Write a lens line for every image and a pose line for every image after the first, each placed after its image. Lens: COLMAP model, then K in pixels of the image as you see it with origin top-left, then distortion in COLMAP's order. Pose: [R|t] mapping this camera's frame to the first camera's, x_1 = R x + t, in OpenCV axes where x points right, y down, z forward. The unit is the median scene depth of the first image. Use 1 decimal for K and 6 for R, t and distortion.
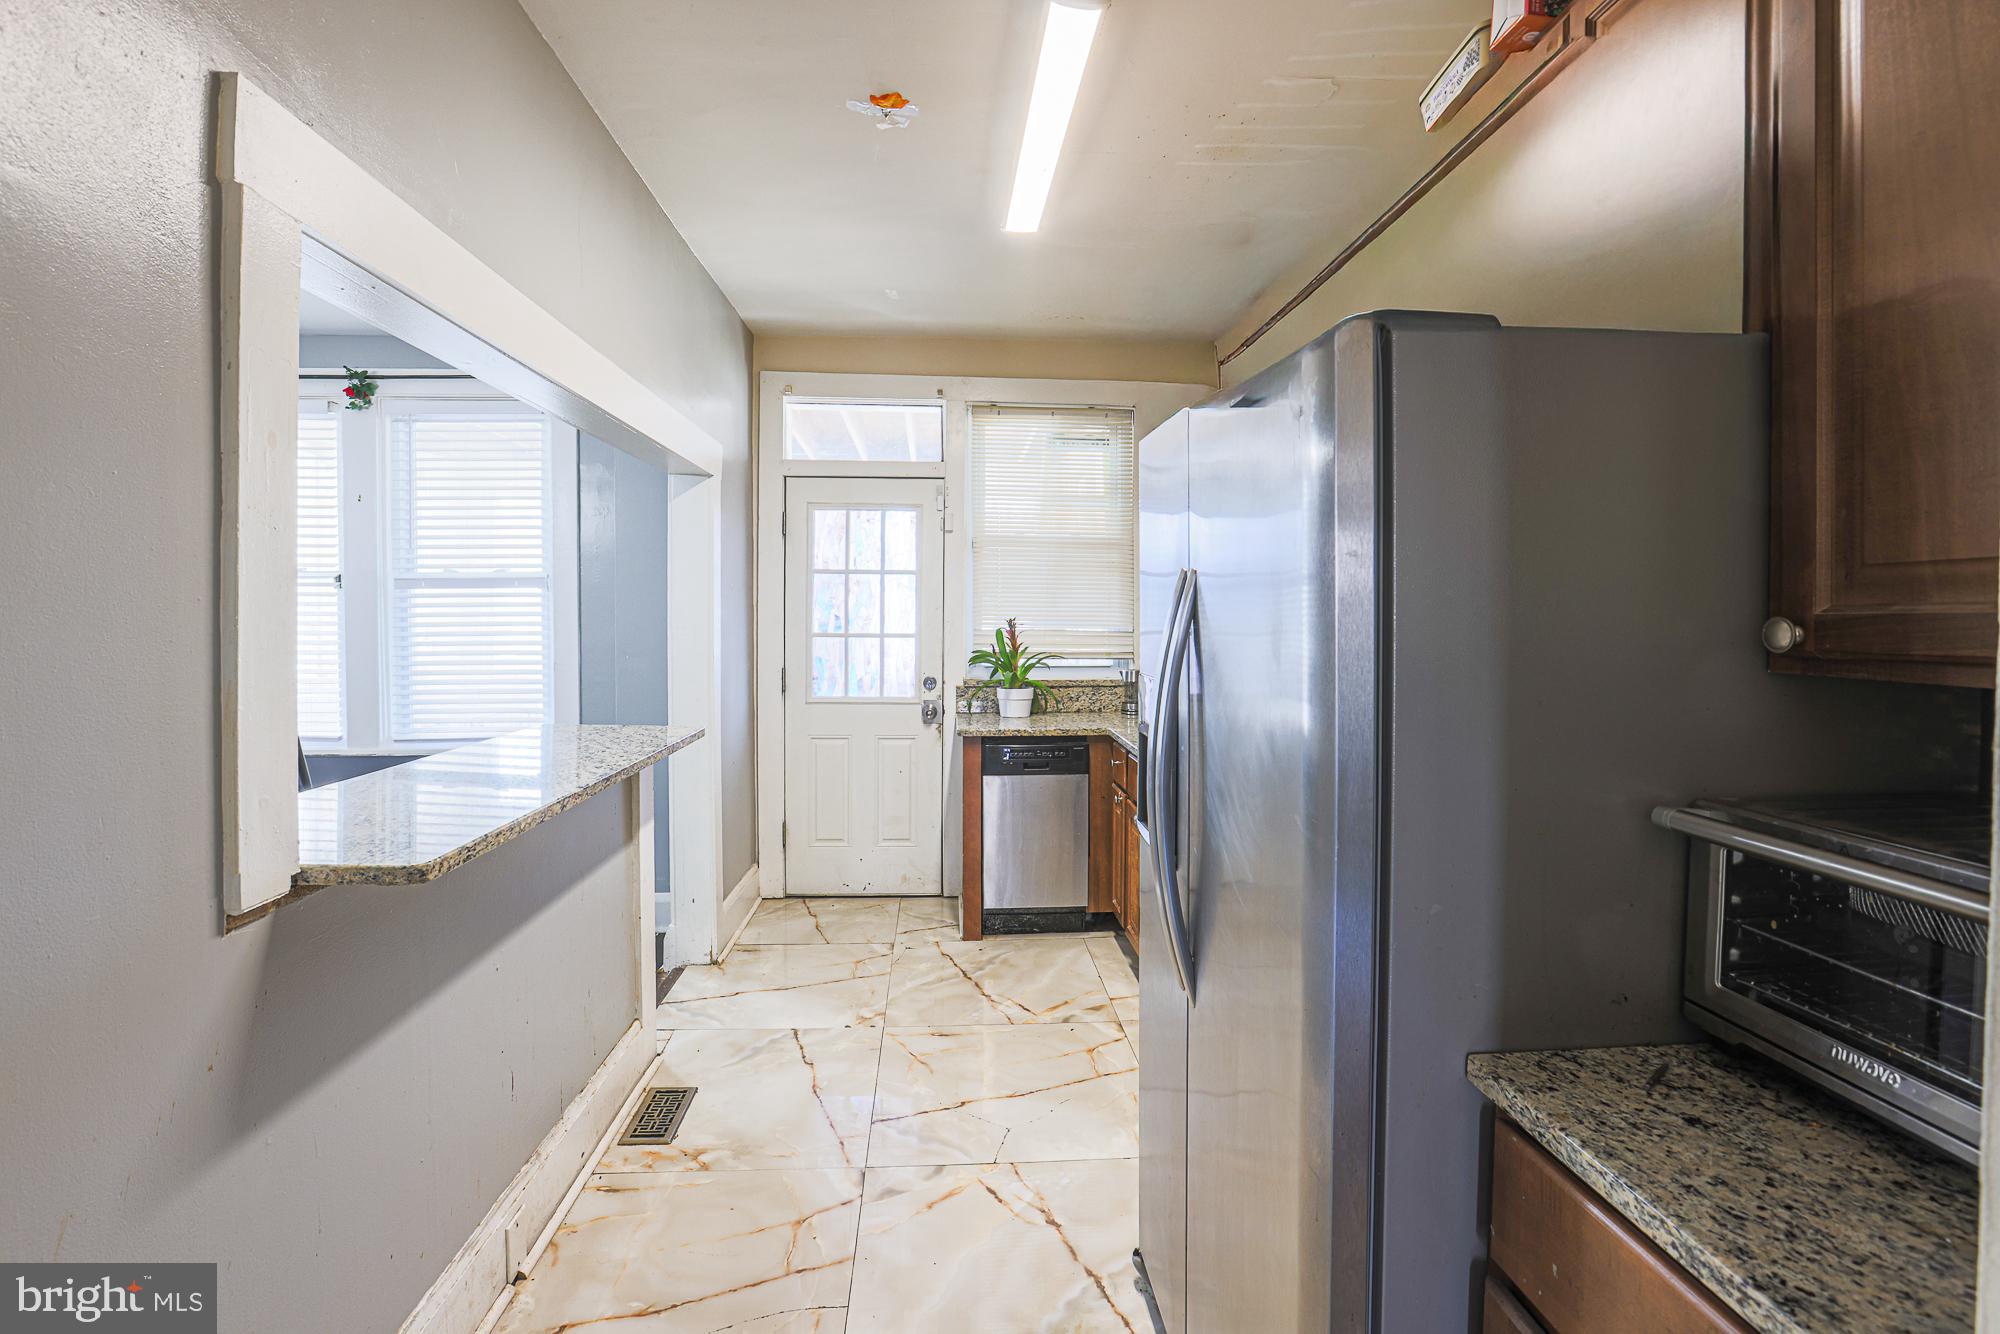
lens RADIAL K [[921.0, 0, 988.0], [0, 921.0, 649.4], [0, 0, 1]] dist [-0.052137, 0.017906]
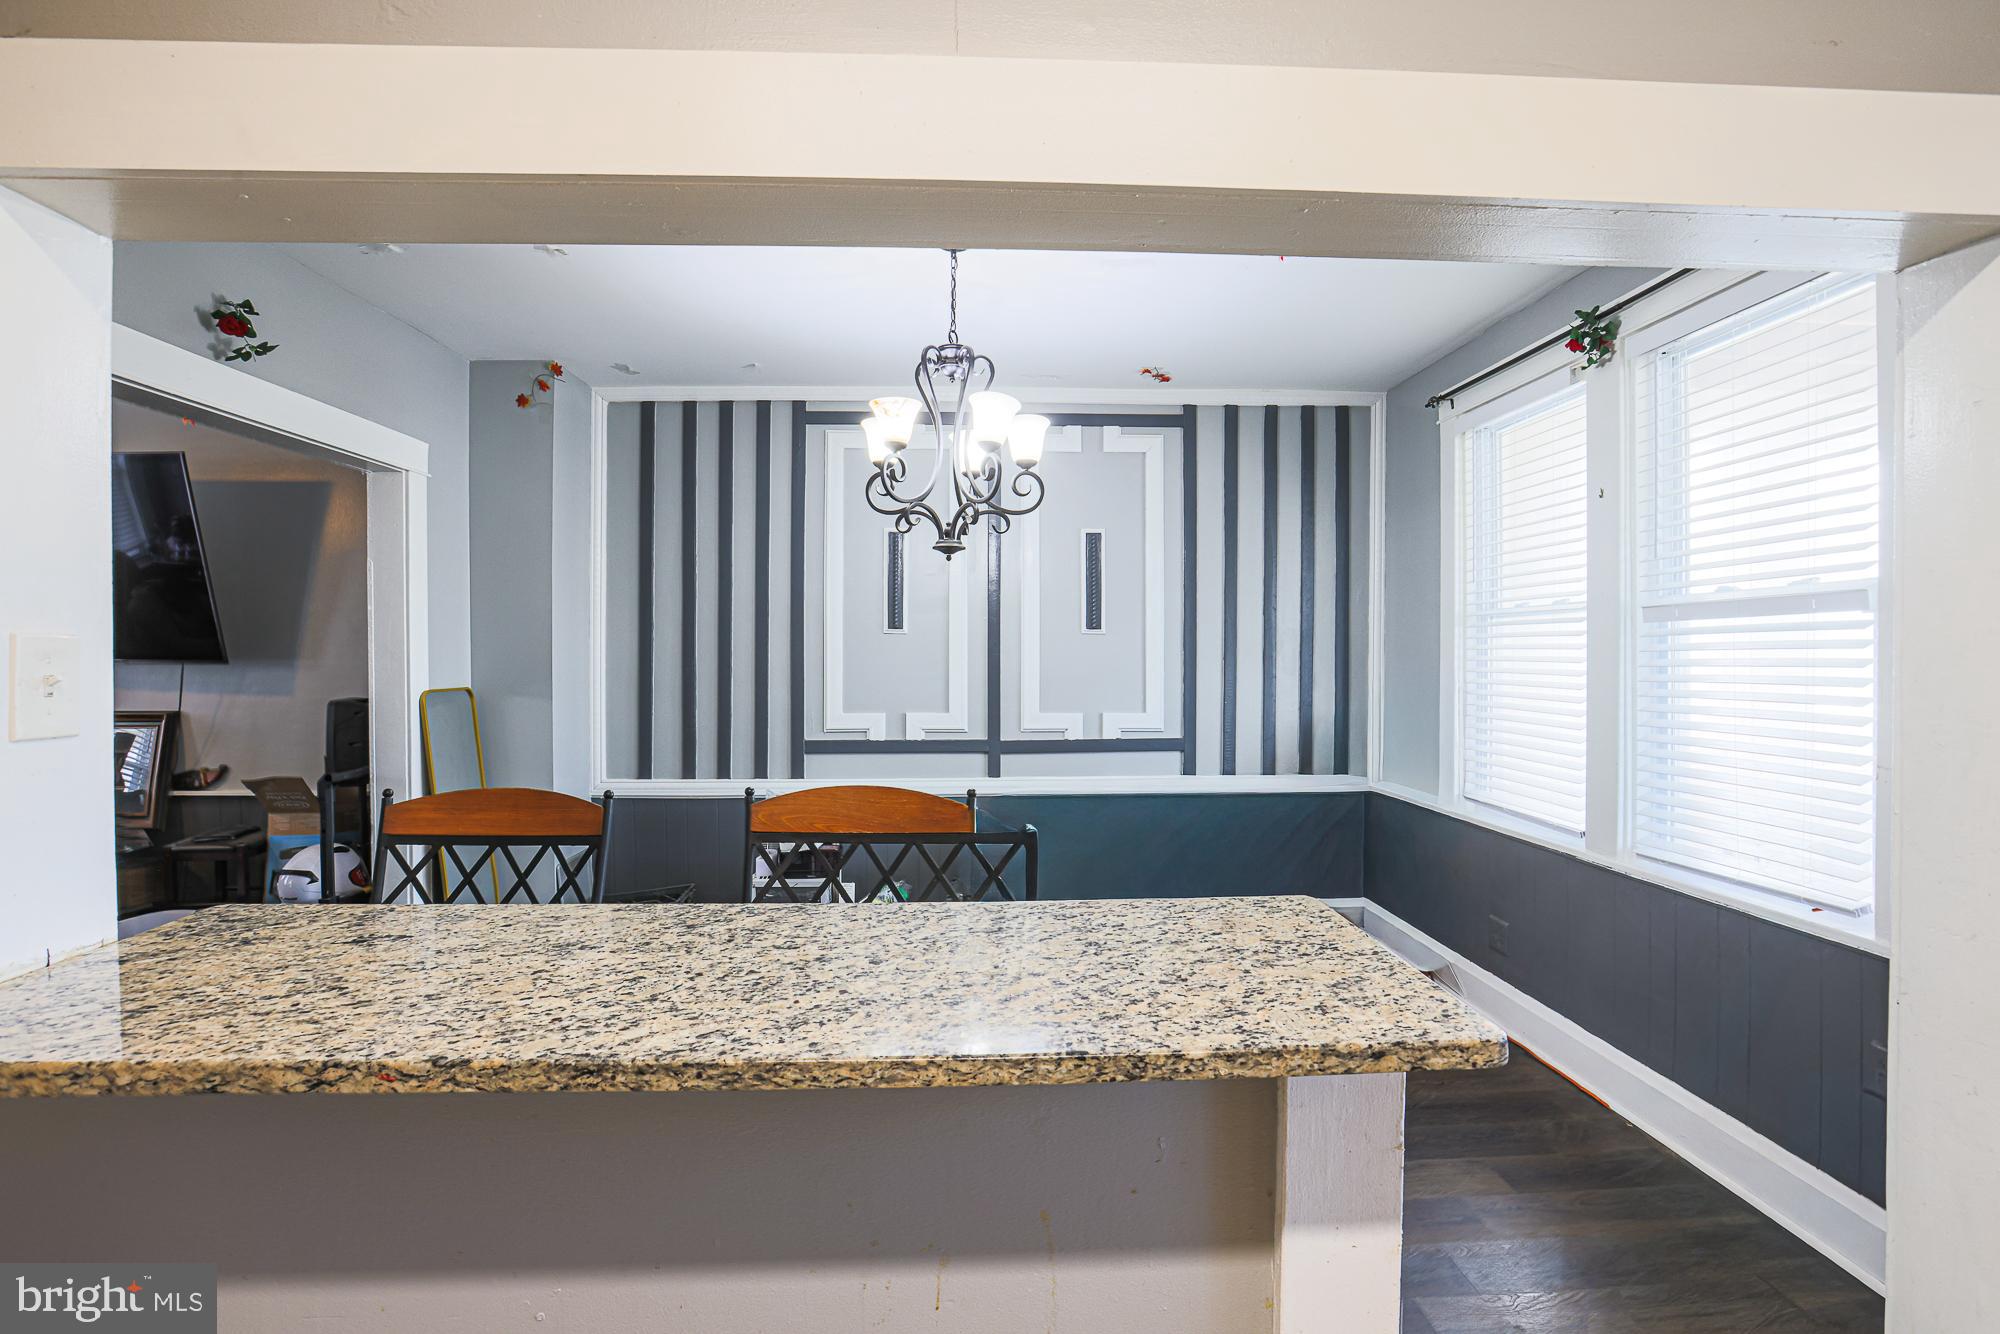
lens RADIAL K [[921.0, 0, 1004.7], [0, 921.0, 661.8], [0, 0, 1]] dist [-0.052137, 0.017906]
pose [[-0.008731, 0.007022, -0.999937, -0.001545], [-0.036530, 0.999306, 0.007336, -0.026670], [0.999294, 0.036592, -0.008468, 0.556049]]
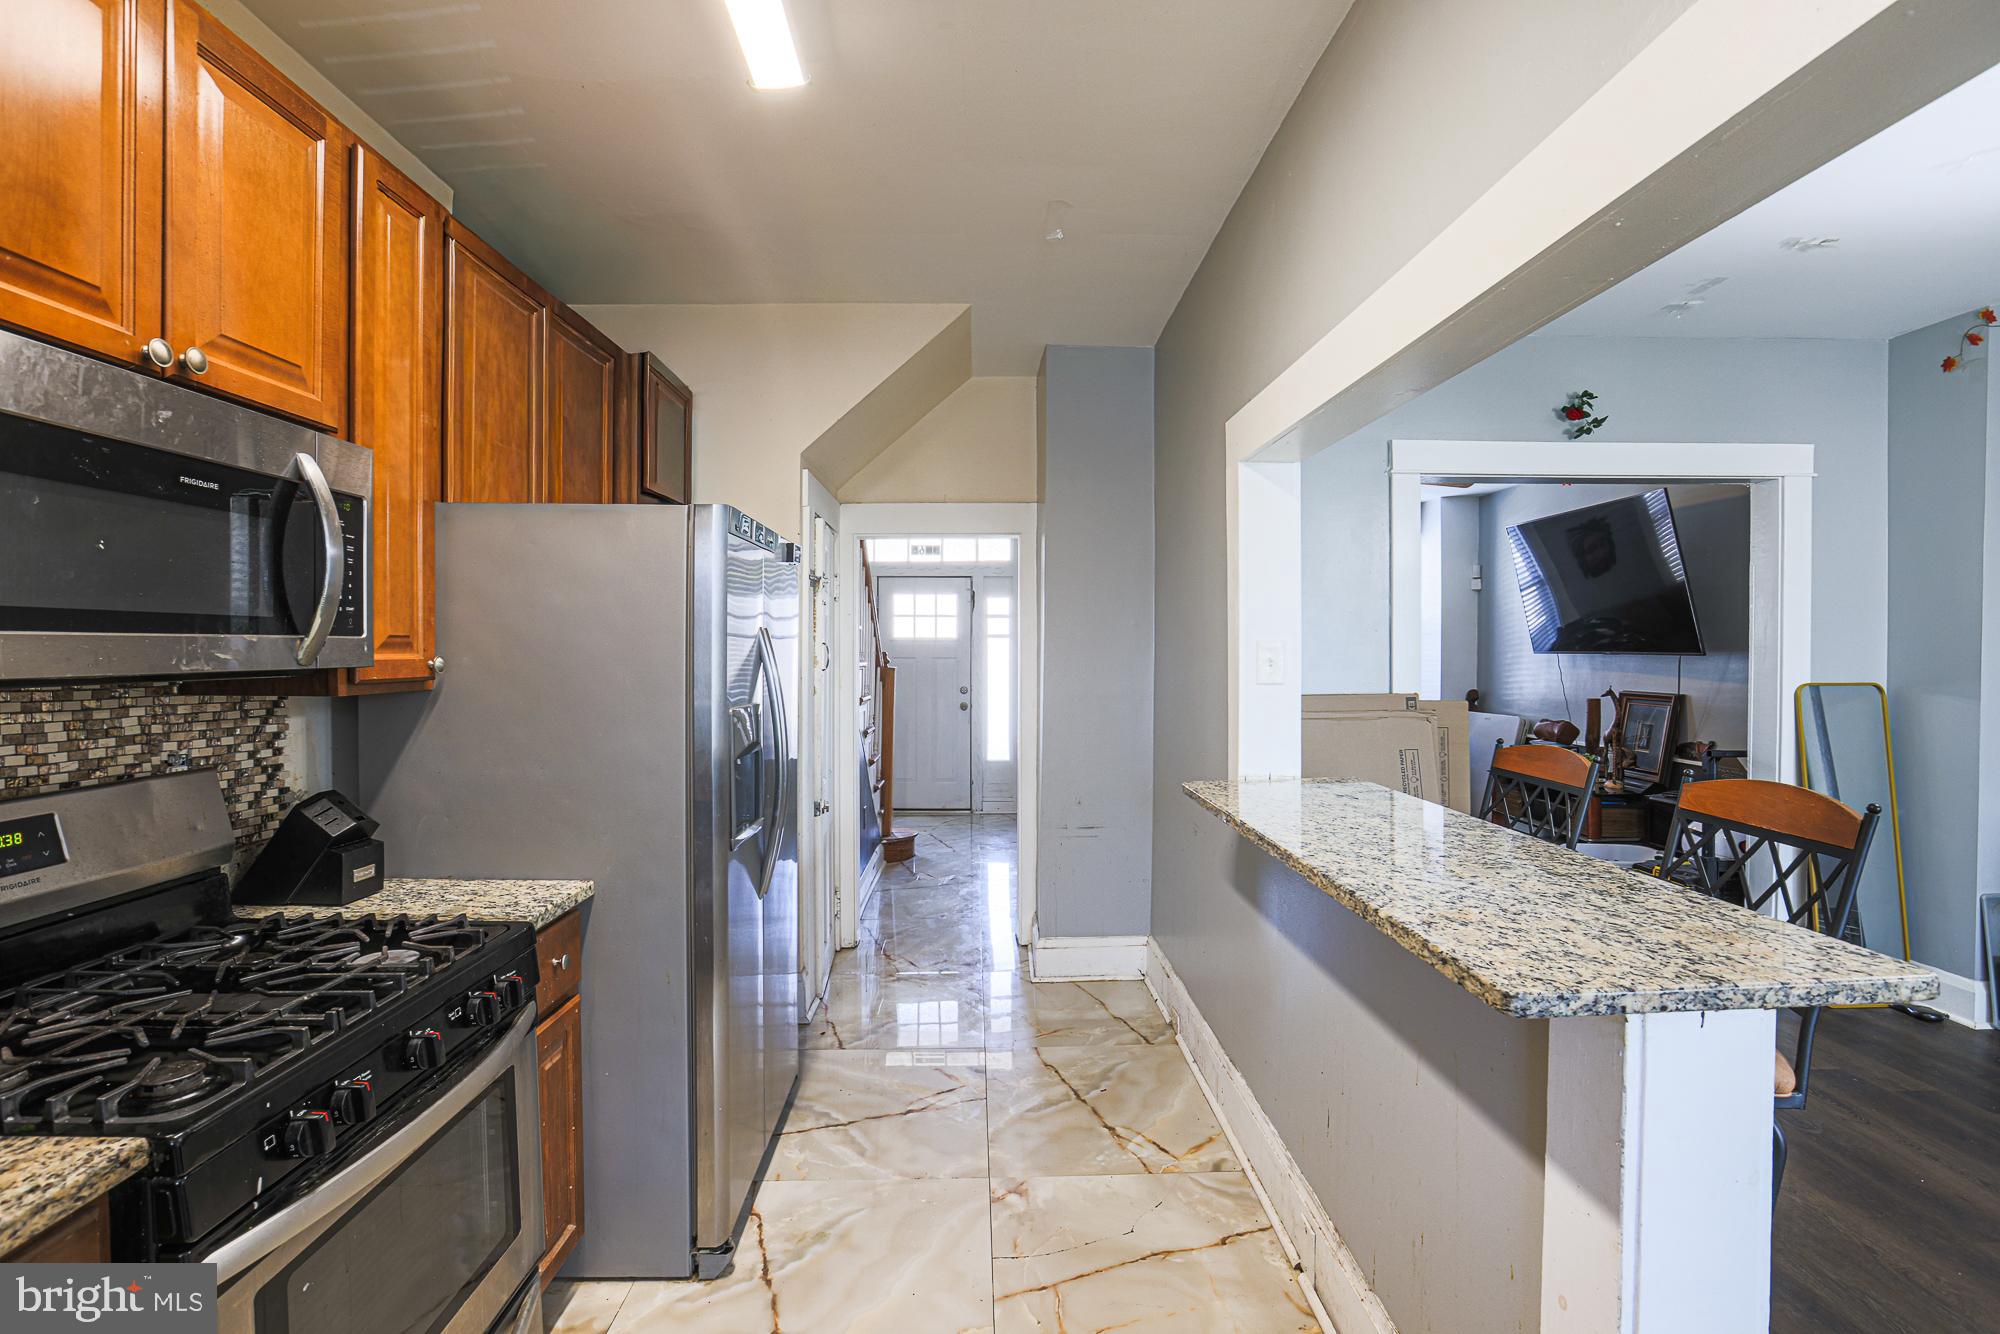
lens RADIAL K [[921.0, 0, 1001.3], [0, 921.0, 665.4], [0, 0, 1]] dist [-0.052137, 0.017906]
pose [[-0.999625, -0.000874, 0.027386, -0.082951], [0.000657, 0.998440, 0.055828, -0.040180], [-0.027392, 0.055825, -0.998065, 0.898143]]
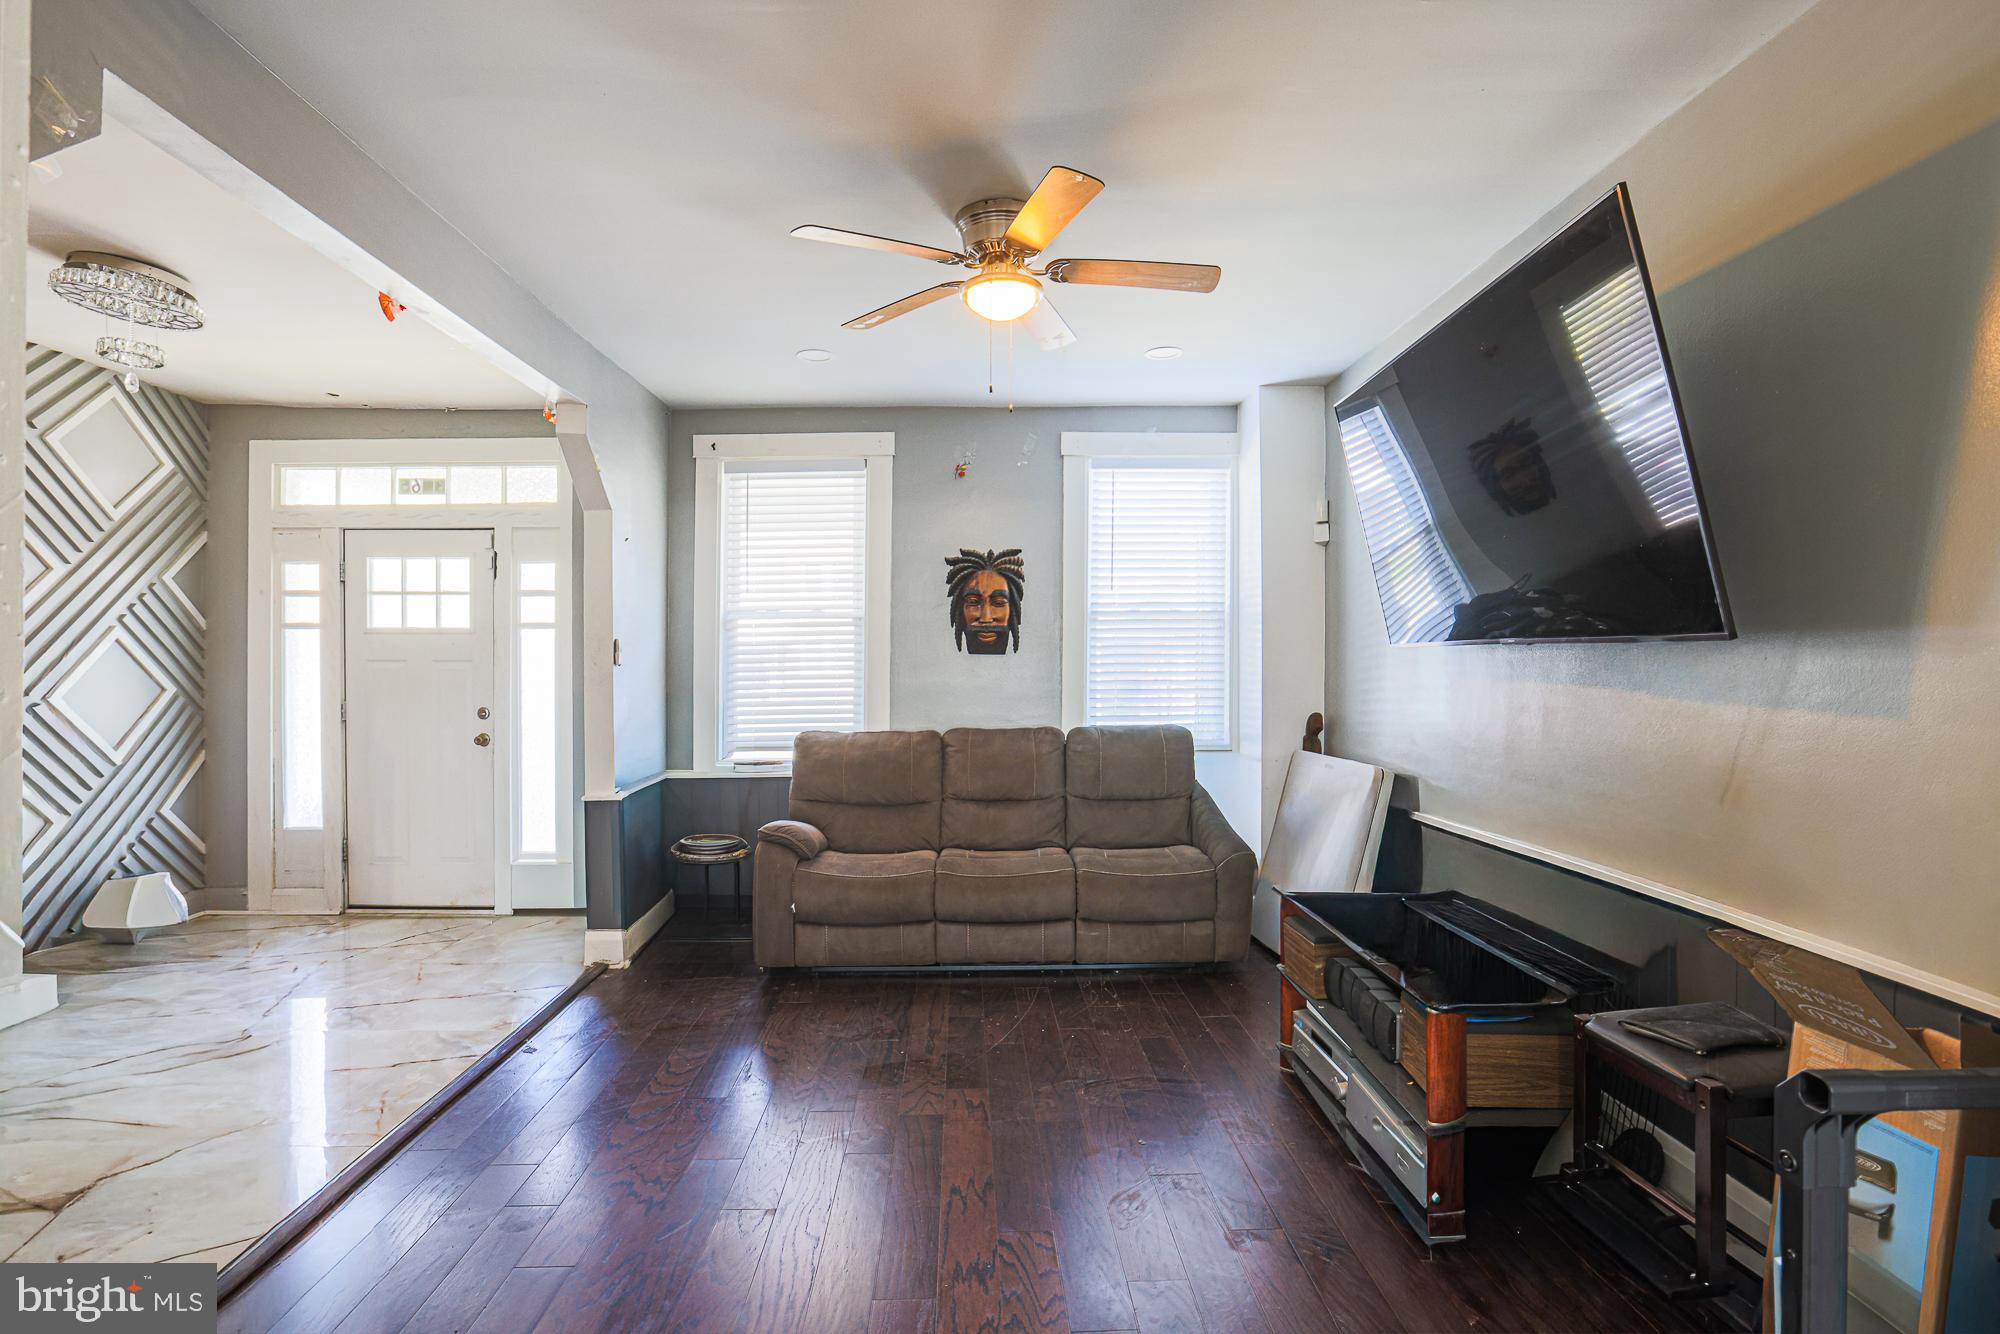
lens RADIAL K [[921.0, 0, 1016.4], [0, 921.0, 664.6], [0, 0, 1]] dist [-0.052137, 0.017906]
pose [[-0.999837, 0.001451, 0.017979, -0.638069], [0.002184, 0.999164, 0.040825, 0.008553], [-0.017905, 0.040858, -0.999005, 0.134175]]
